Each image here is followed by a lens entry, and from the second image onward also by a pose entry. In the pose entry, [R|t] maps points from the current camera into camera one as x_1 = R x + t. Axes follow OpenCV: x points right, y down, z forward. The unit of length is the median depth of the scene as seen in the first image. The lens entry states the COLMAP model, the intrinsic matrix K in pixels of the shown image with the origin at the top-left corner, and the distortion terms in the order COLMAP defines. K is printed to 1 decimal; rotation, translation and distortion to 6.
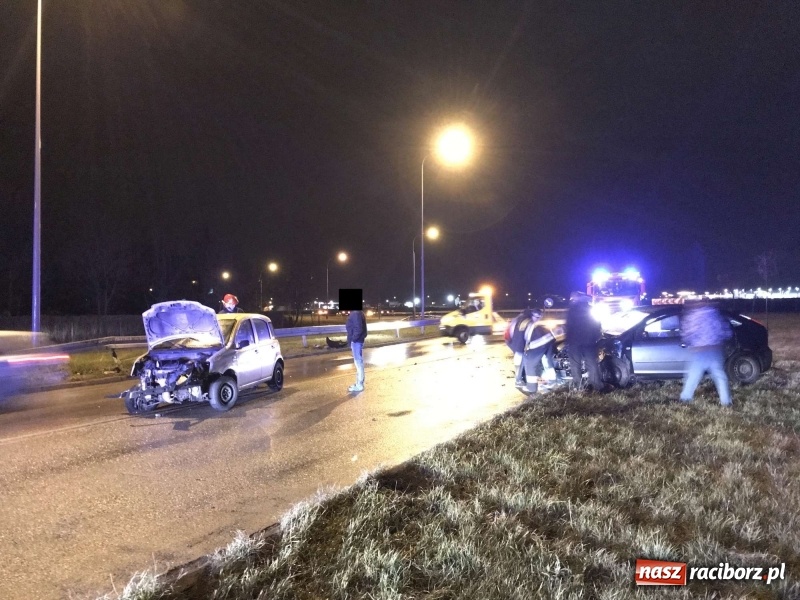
lens RADIAL K [[641.2, 0, 400.0], [0, 641.2, 300.0], [0, 0, 1]] dist [0.029835, -0.003905]
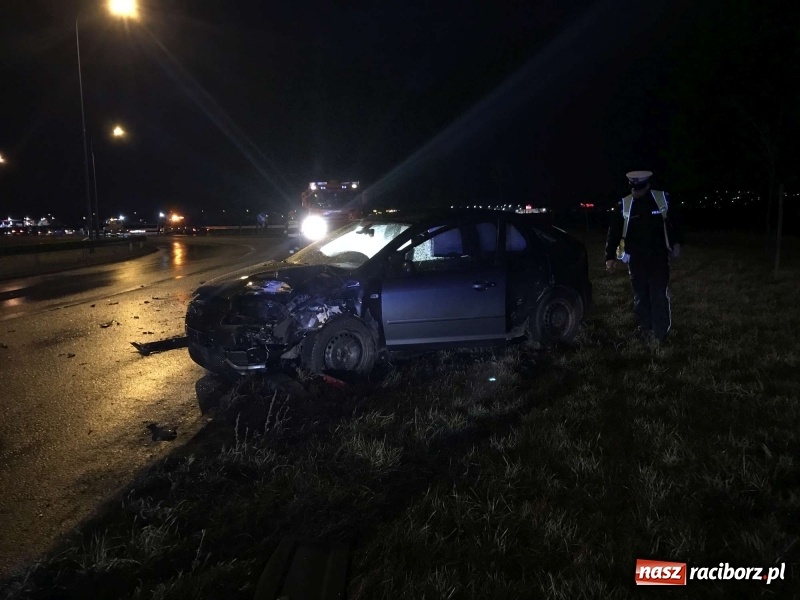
lens RADIAL K [[641.2, 0, 400.0], [0, 641.2, 300.0], [0, 0, 1]] dist [0.029835, -0.003905]
pose [[0.907889, -0.043534, 0.416943, 0.169084], [-0.008041, 0.992602, 0.121149, 0.019198], [-0.419133, -0.113343, 0.900823, 0.553859]]
